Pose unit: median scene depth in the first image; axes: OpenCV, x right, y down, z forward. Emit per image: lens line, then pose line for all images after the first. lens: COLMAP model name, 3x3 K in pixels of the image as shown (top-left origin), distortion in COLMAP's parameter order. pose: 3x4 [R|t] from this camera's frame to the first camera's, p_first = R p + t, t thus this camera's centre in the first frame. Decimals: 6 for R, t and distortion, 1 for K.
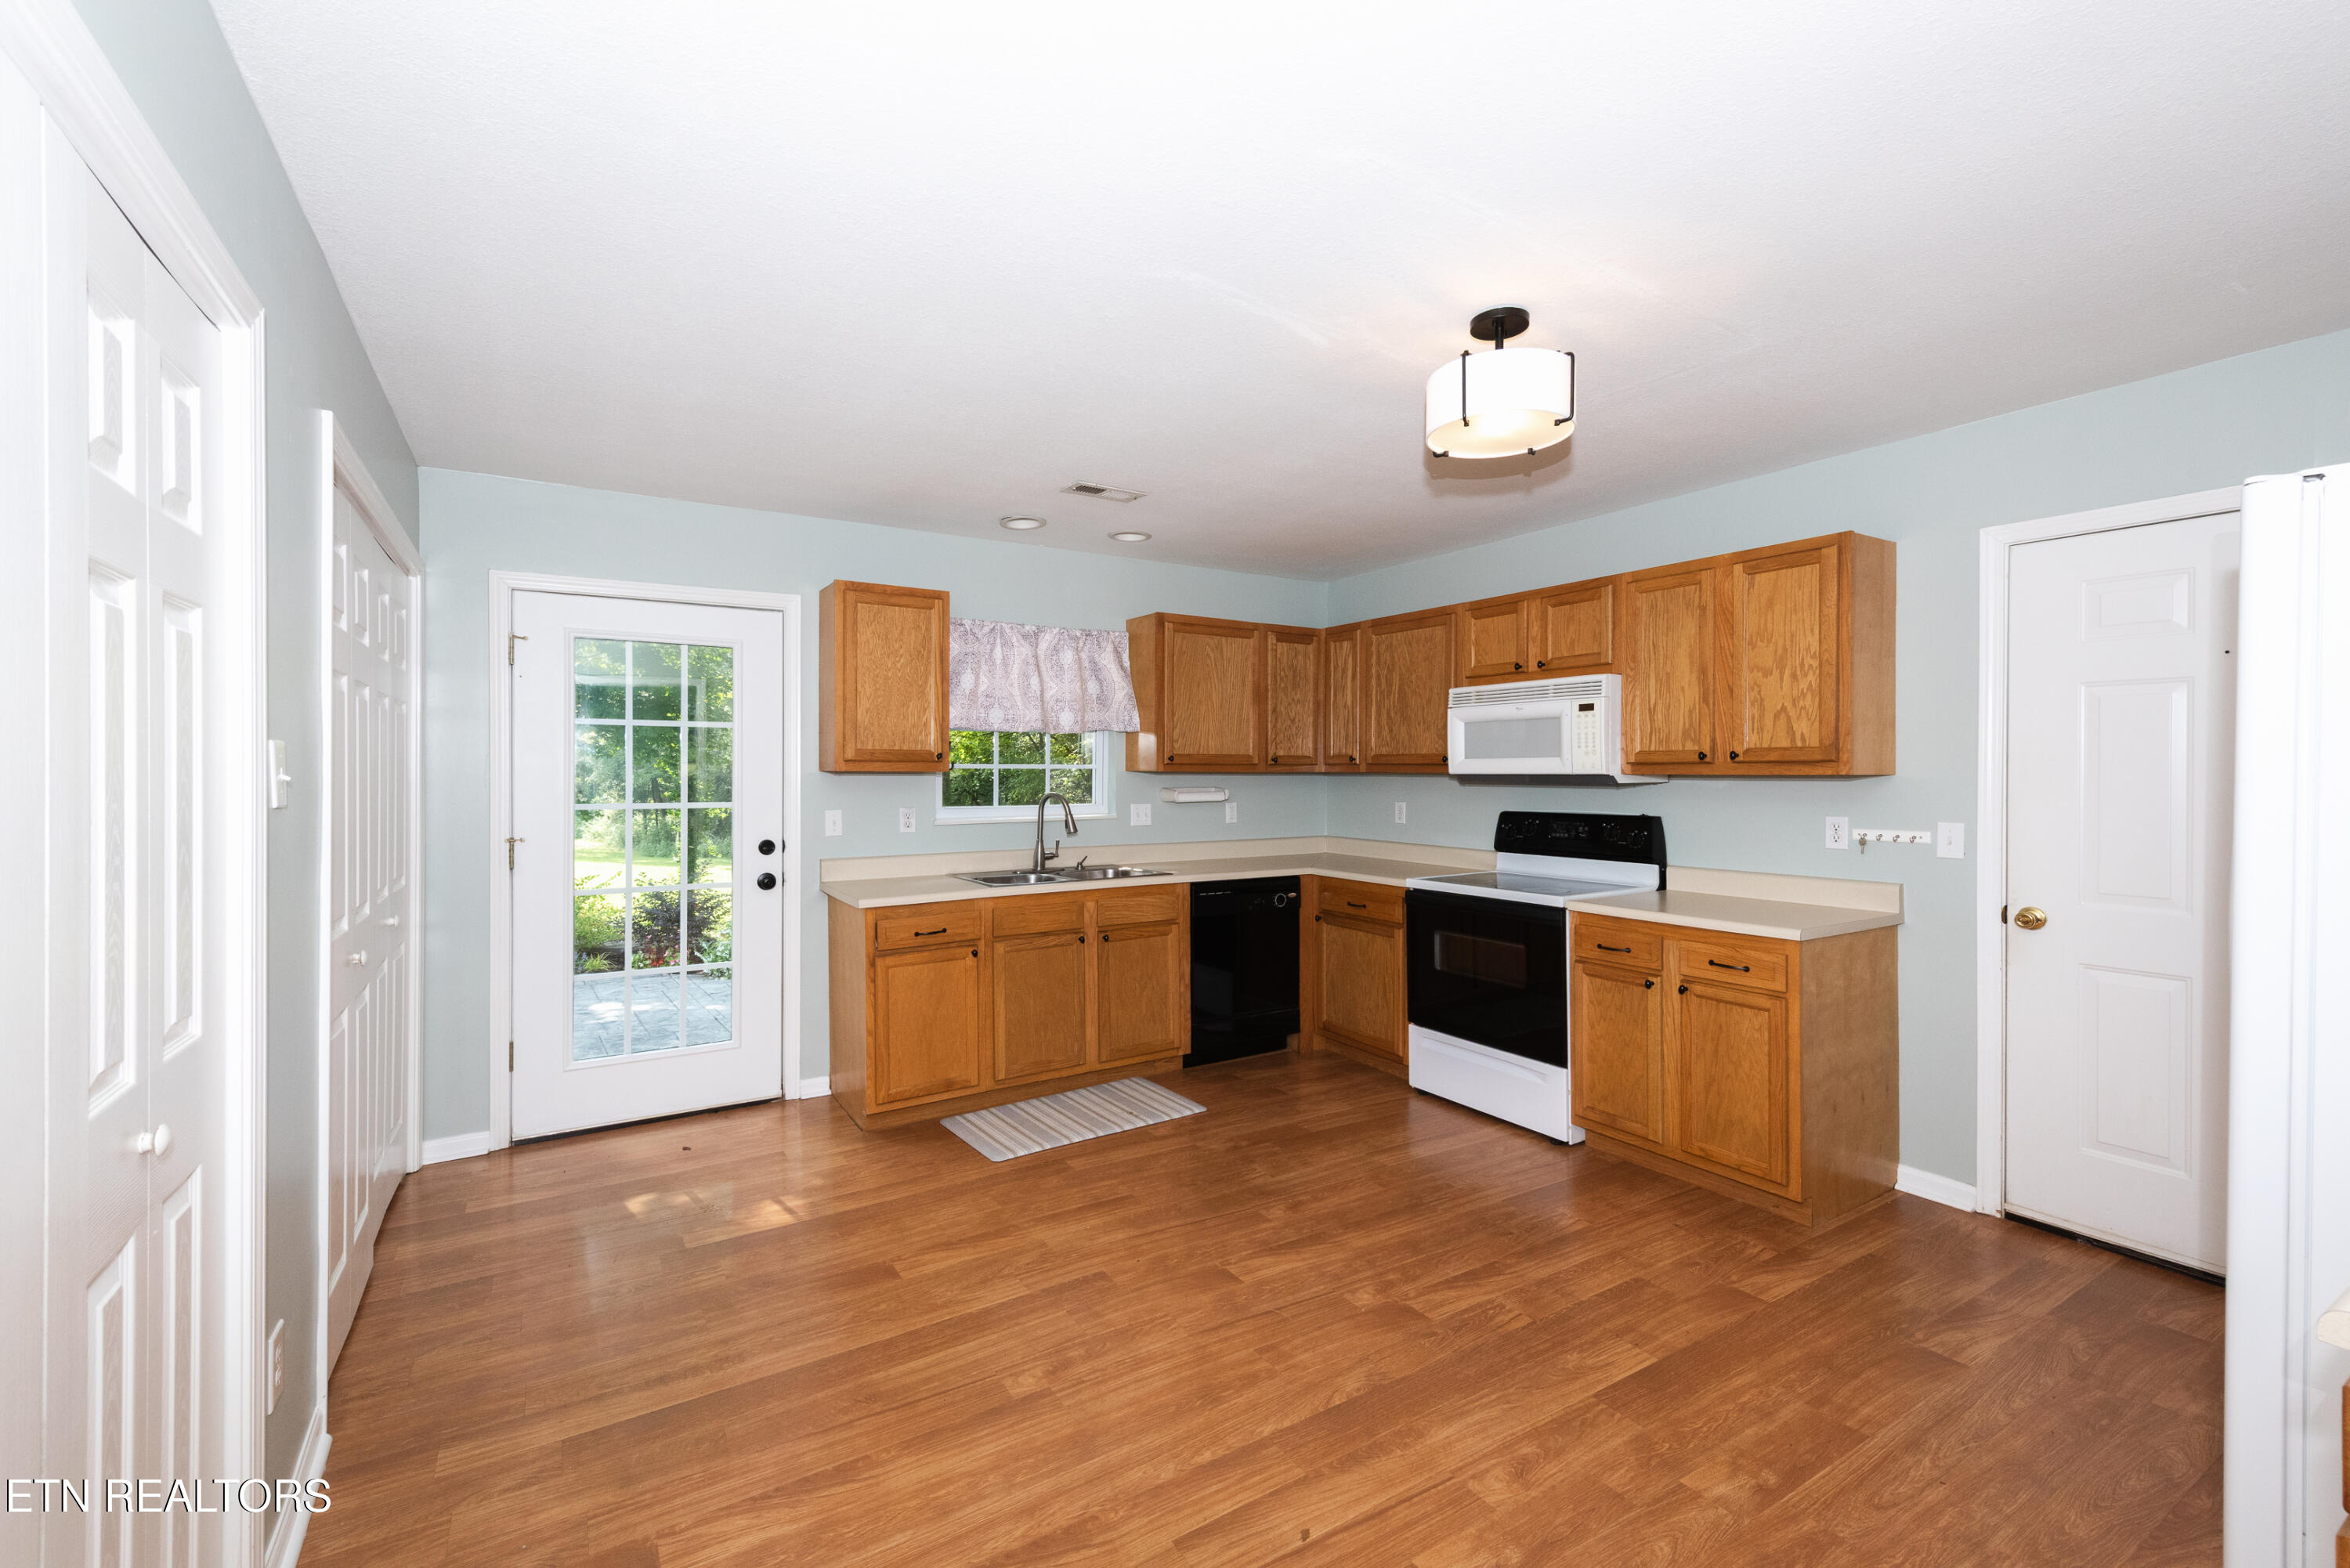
lens RADIAL K [[949.2, 0, 1137.5], [0, 949.2, 772.9], [0, 0, 1]] dist [0.011276, -0.003974]
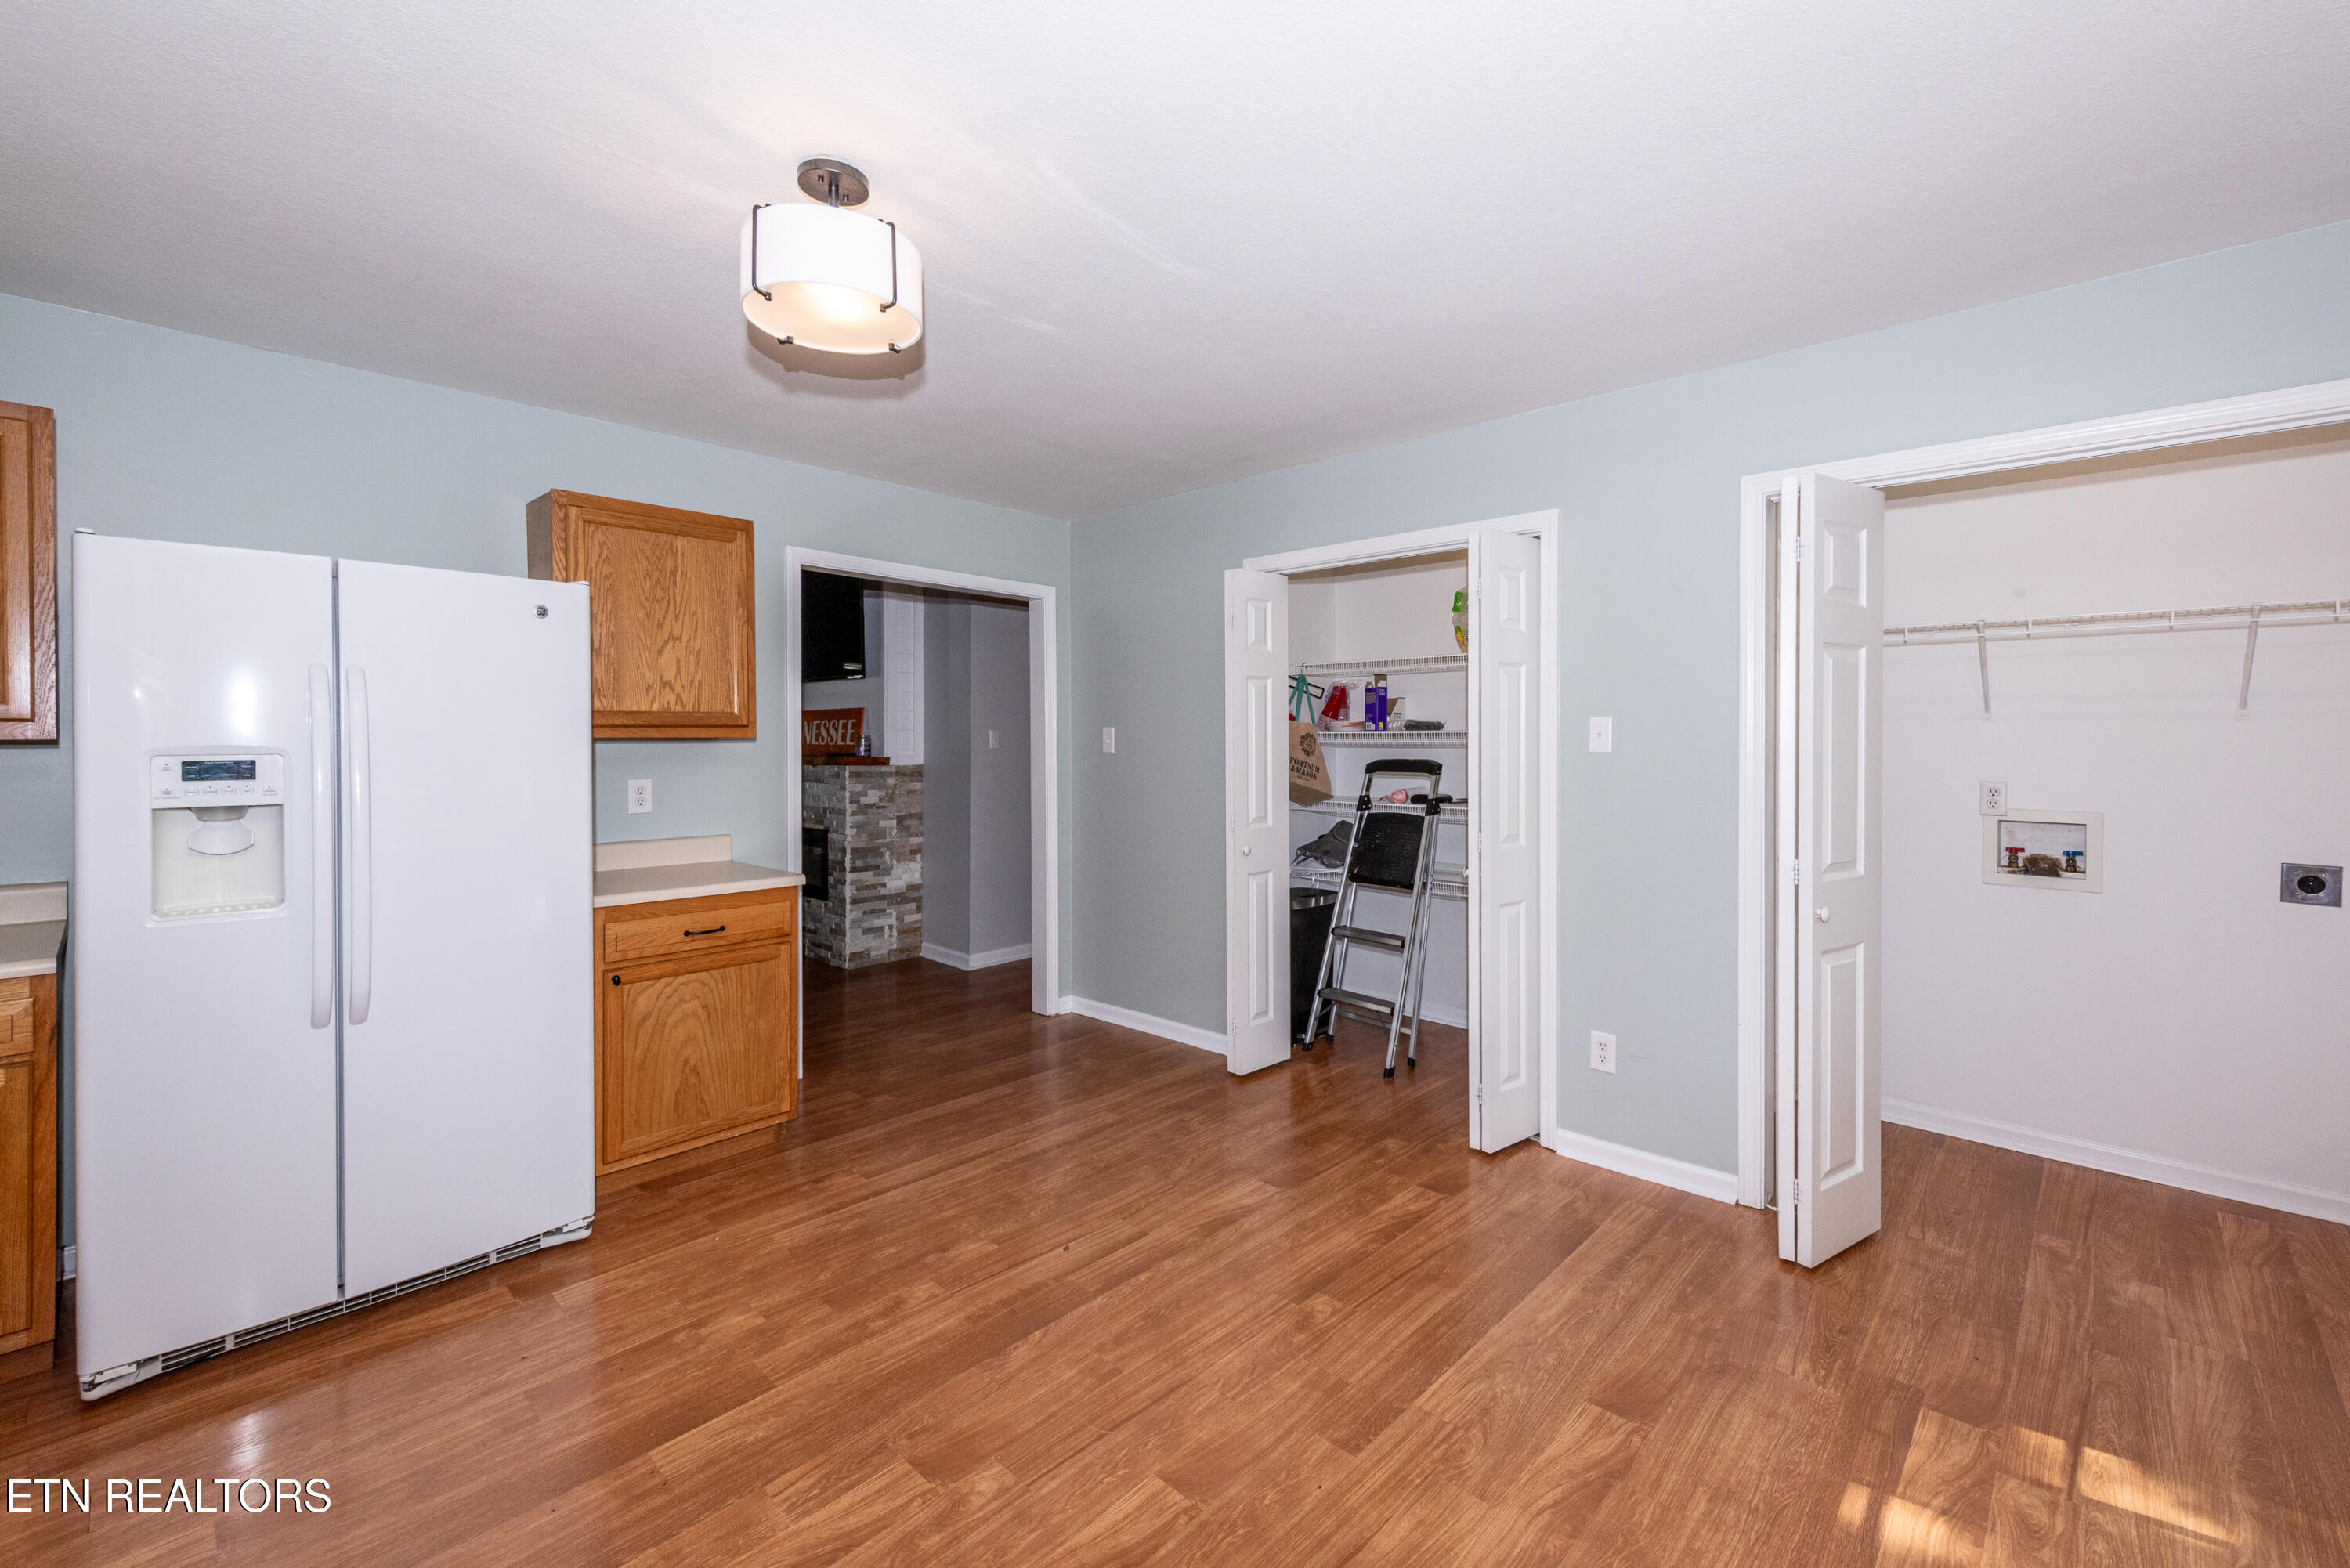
lens RADIAL K [[990.2, 0, 1105.2], [0, 990.2, 741.6], [0, 0, 1]] dist [0.013596, -0.003697]
pose [[-0.975766, 0.002257, -0.218806, 0.229516], [0.000661, 0.999973, 0.007369, -0.004661], [0.218817, 0.007045, -0.975741, 1.274650]]
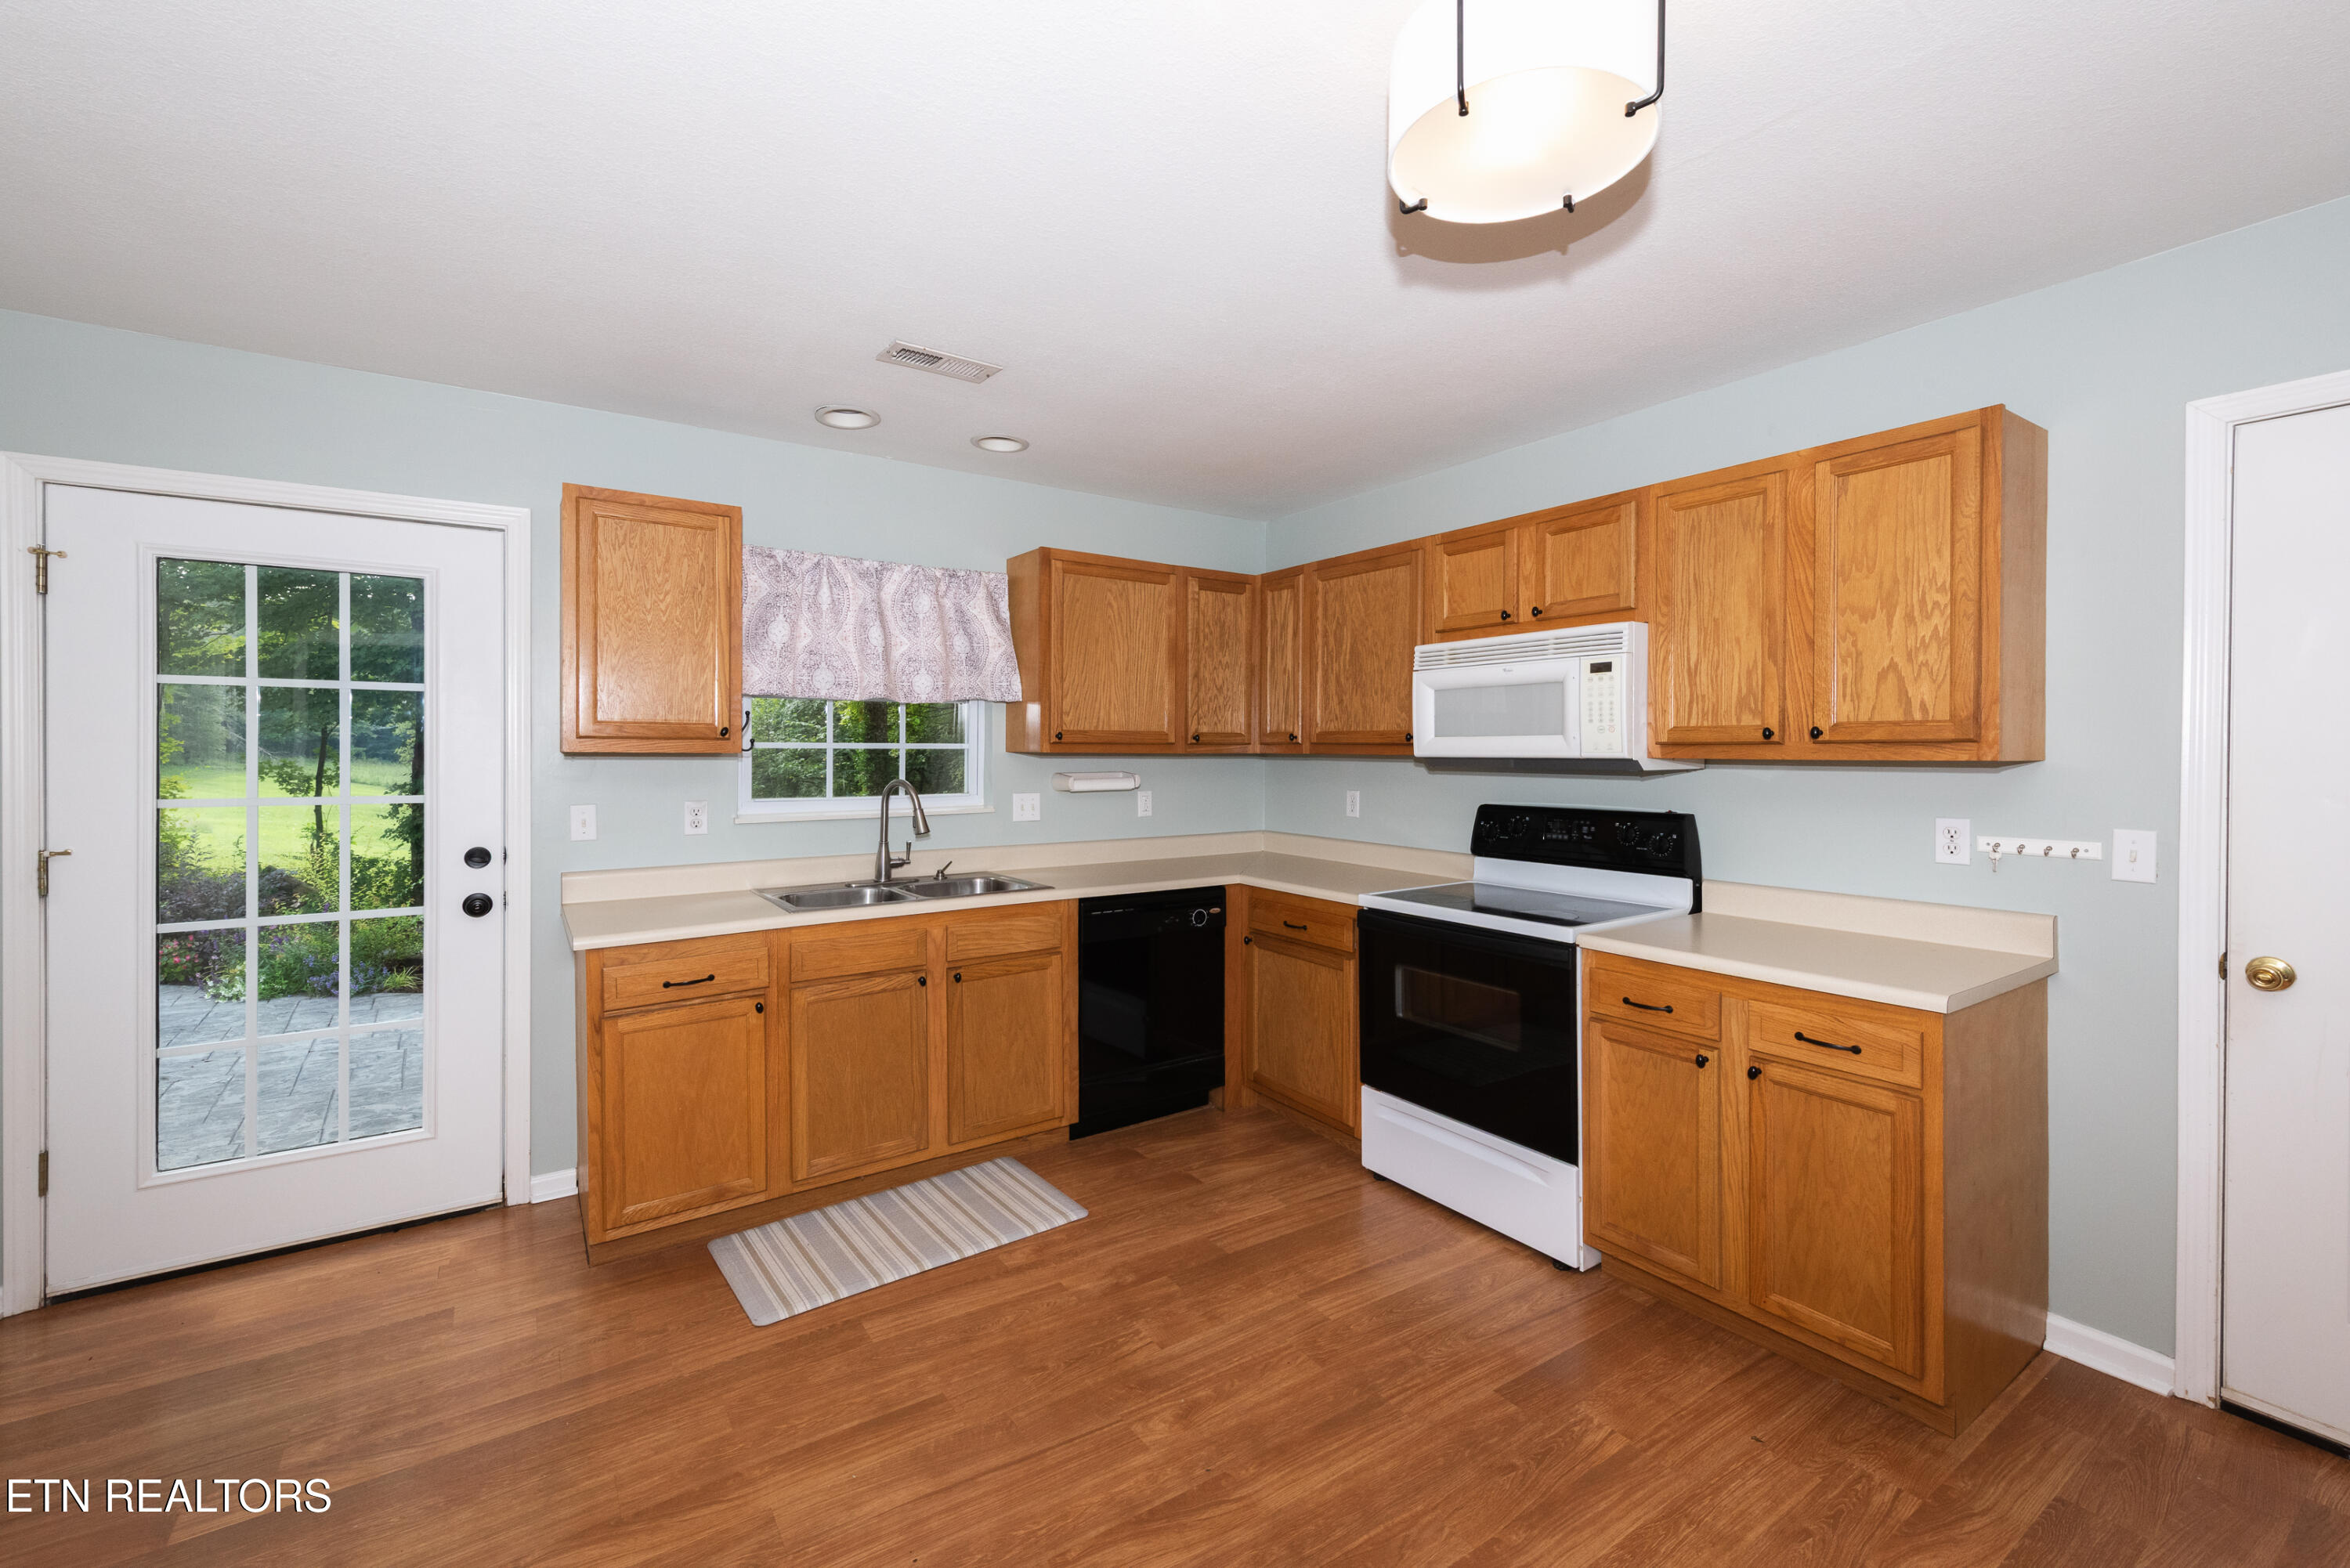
lens RADIAL K [[947.4, 0, 1129.1], [0, 947.4, 754.8], [0, 0, 1]] dist [0.011450, -0.003324]
pose [[0.999474, 0.001700, 0.032386, 0.090973], [-0.001810, 0.999993, 0.003361, -0.003290], [-0.032381, -0.003418, 0.999470, 0.303184]]
